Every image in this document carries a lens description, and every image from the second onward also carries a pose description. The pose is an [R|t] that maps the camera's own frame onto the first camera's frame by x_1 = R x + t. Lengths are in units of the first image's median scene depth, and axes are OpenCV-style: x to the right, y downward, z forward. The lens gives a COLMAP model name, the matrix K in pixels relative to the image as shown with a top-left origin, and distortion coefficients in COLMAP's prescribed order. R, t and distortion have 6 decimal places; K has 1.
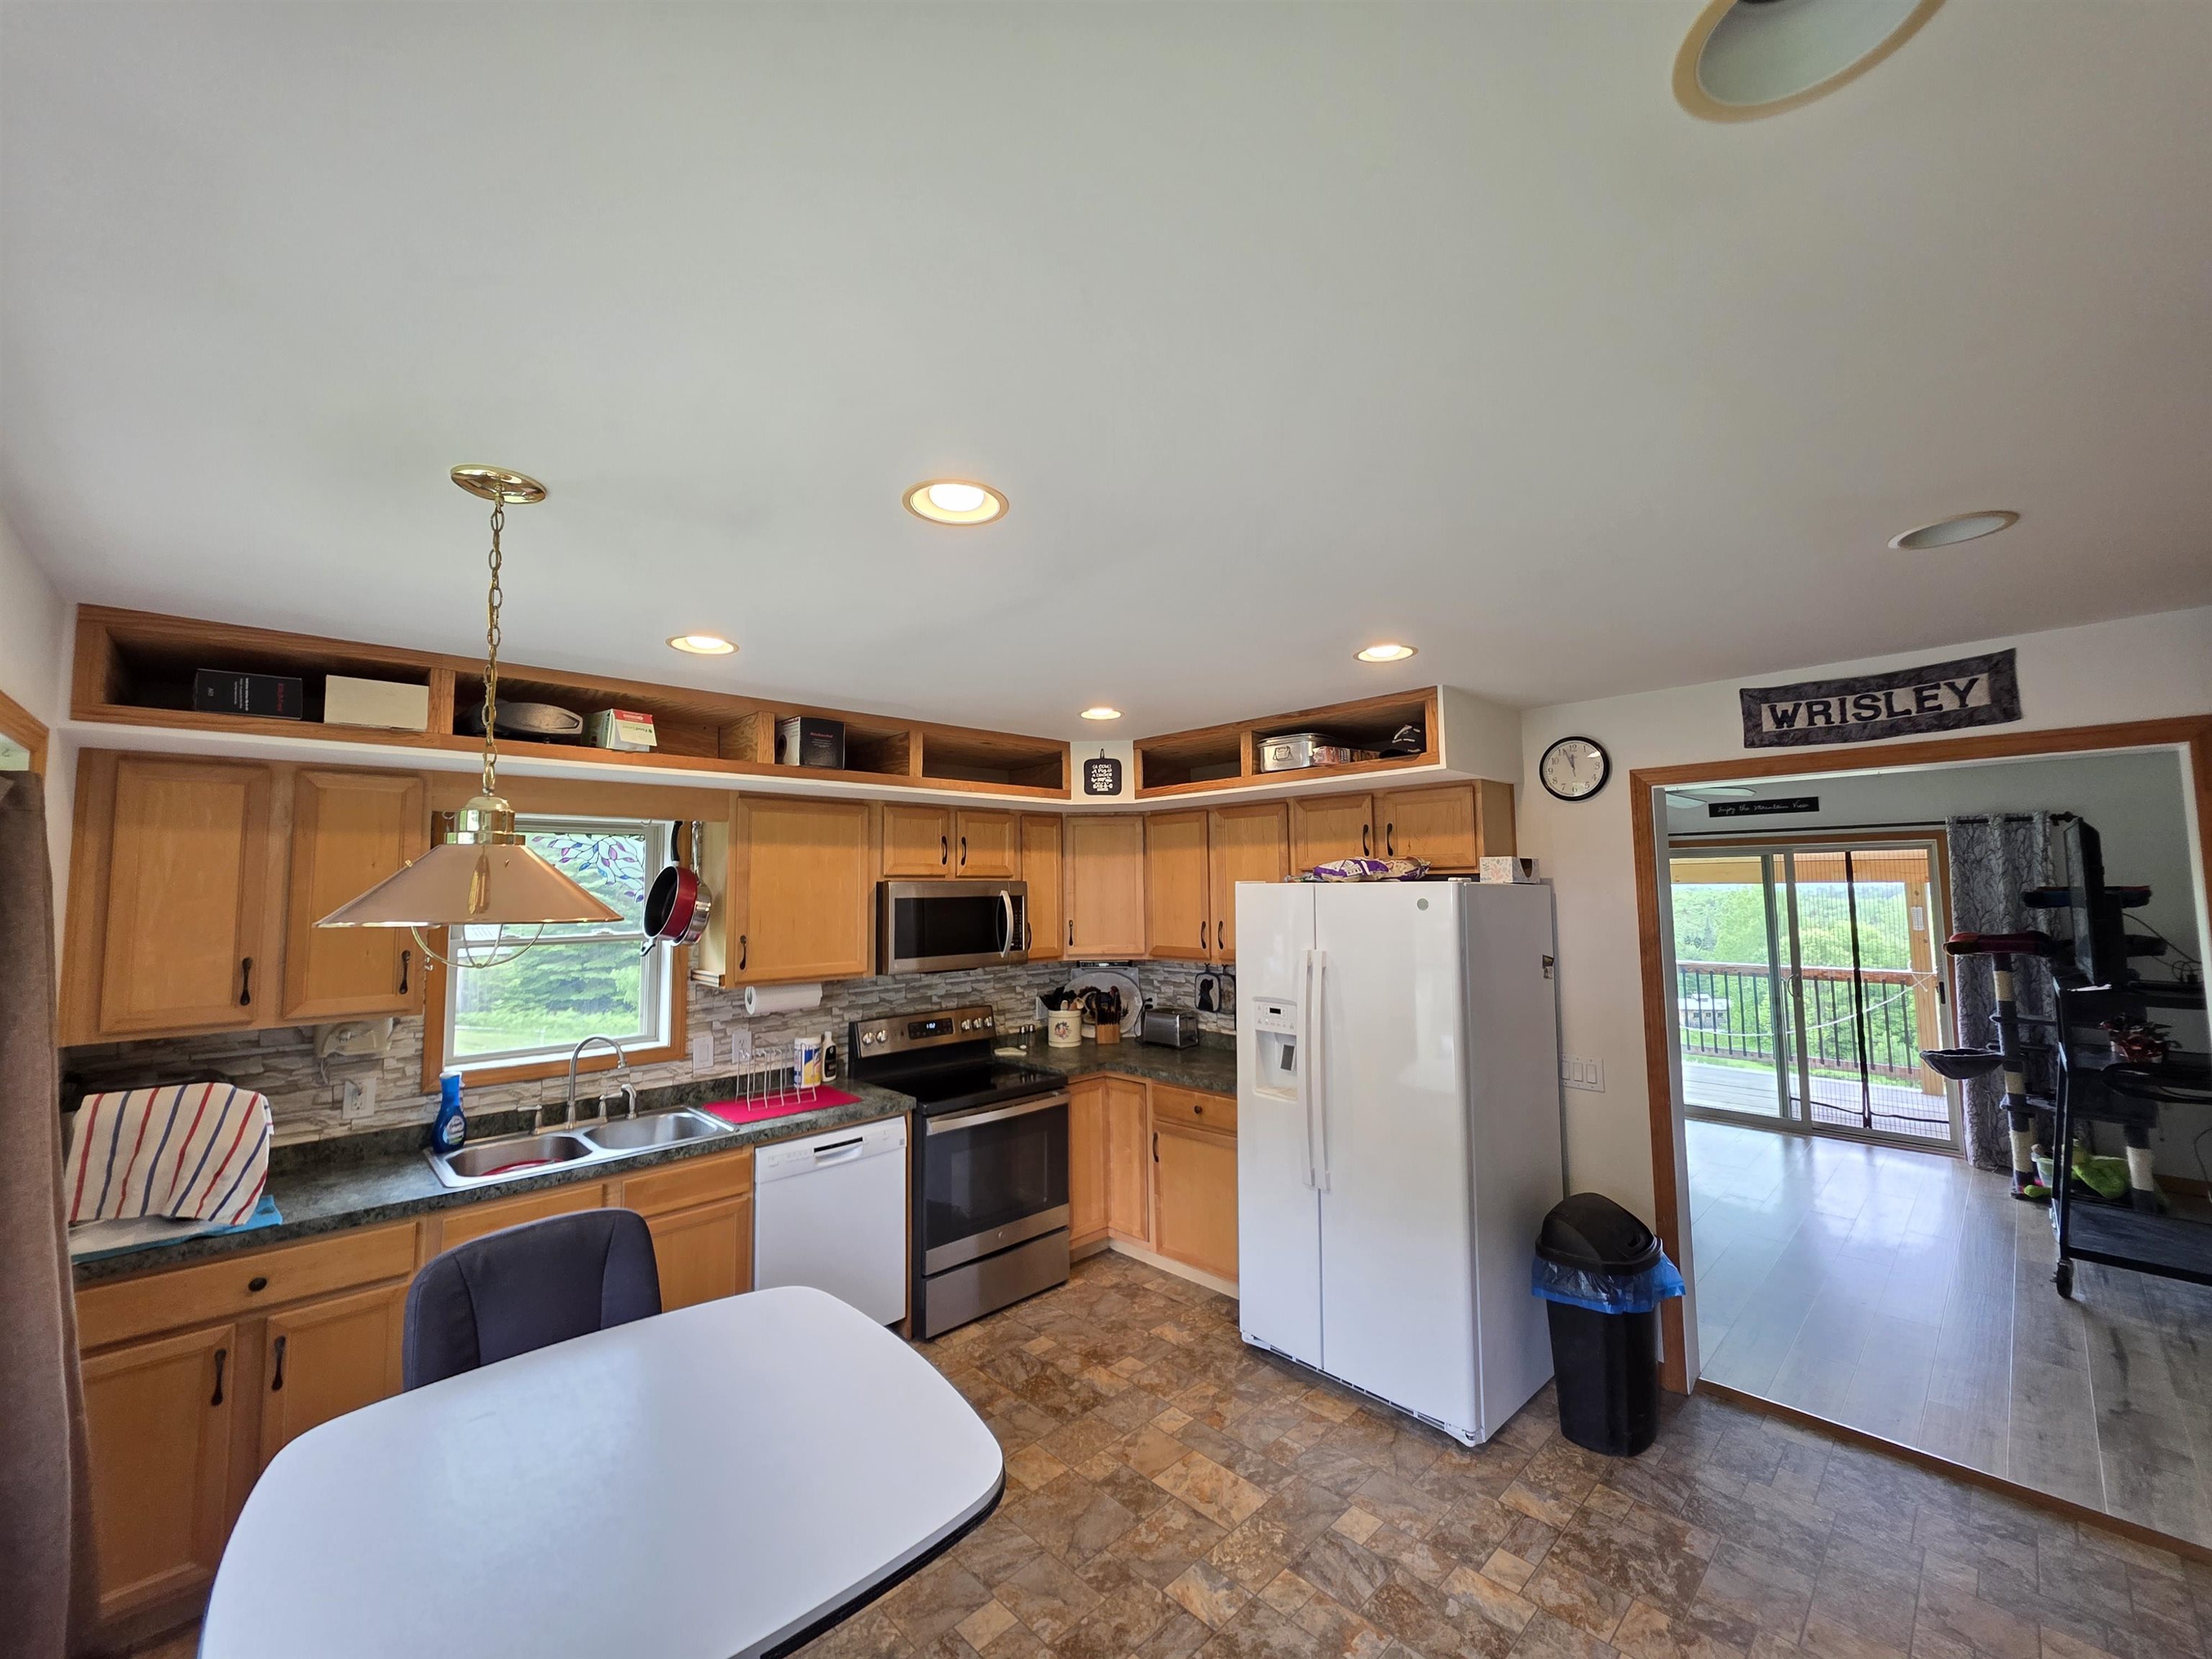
lens RADIAL K [[883.6, 0, 1111.2], [0, 883.6, 818.1], [0, 0, 1]] dist [0.003305, -0.000673]
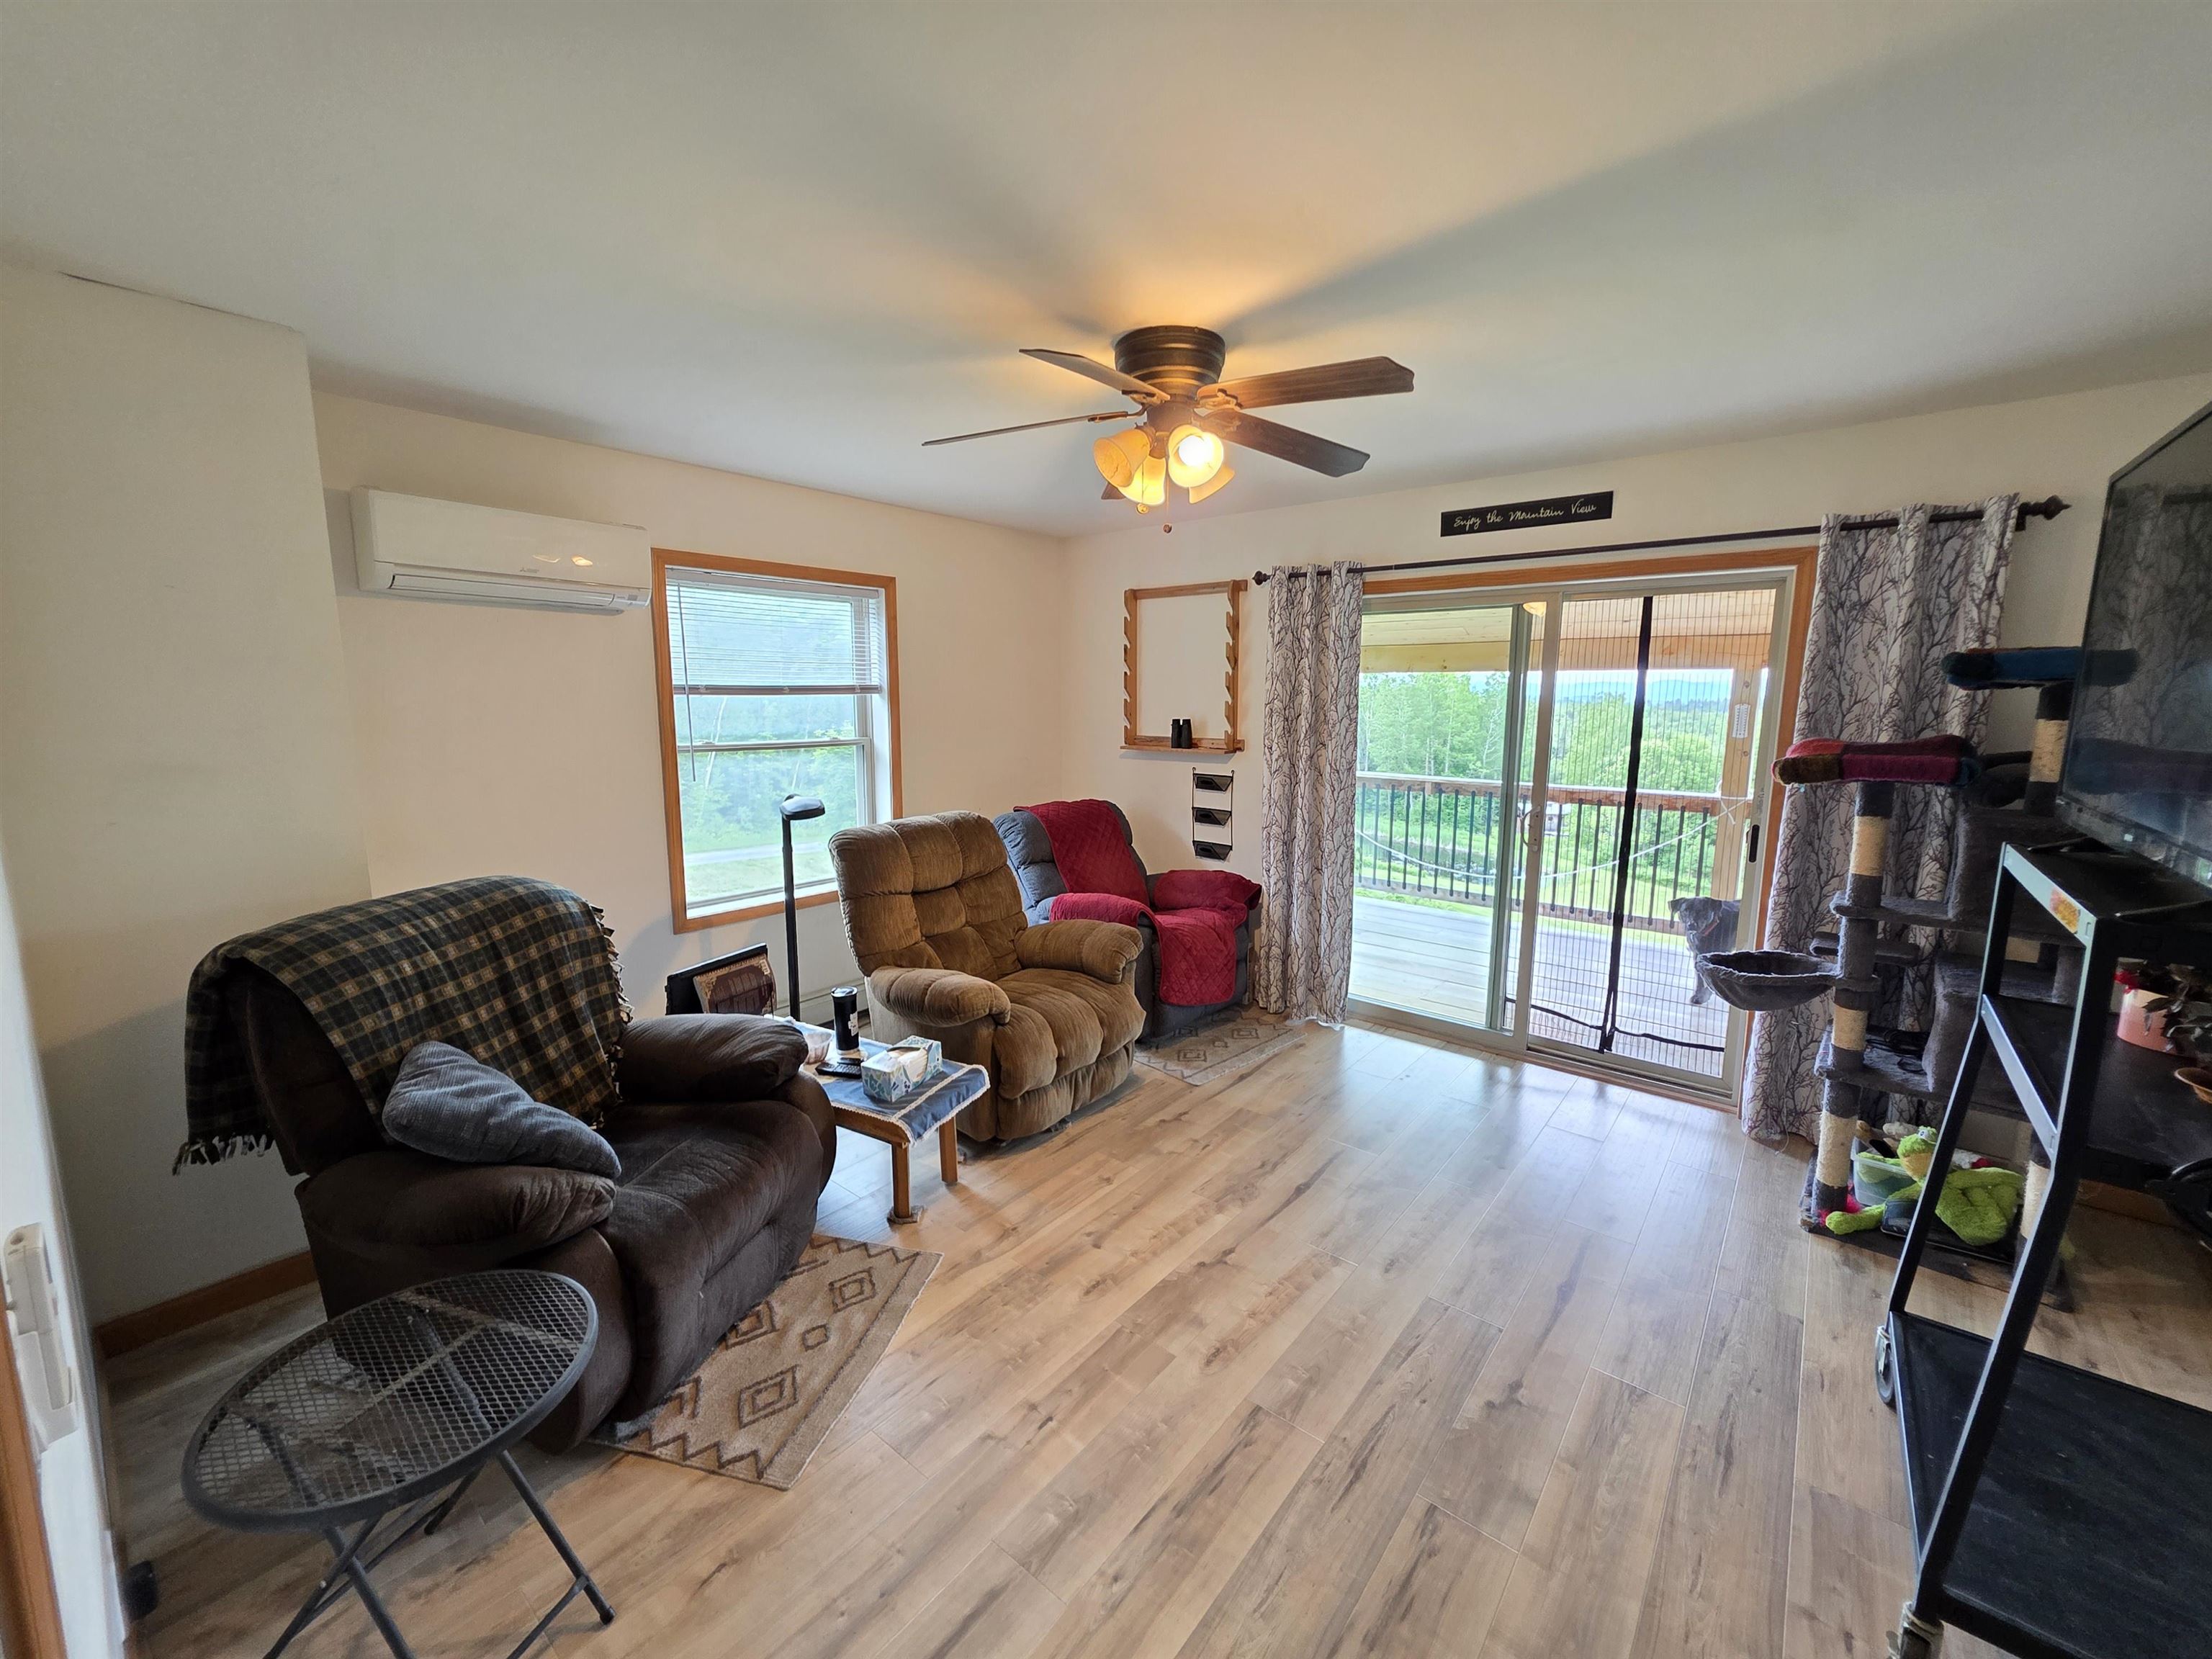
lens RADIAL K [[883.6, 0, 1101.6], [0, 883.6, 823.0], [0, 0, 1]] dist [0.003305, -0.000673]
pose [[0.994099, -0.005626, 0.108328, 0.471381], [-0.018892, 0.974411, 0.223977, 0.065833], [-0.106816, -0.224702, 0.968555, 0.509561]]
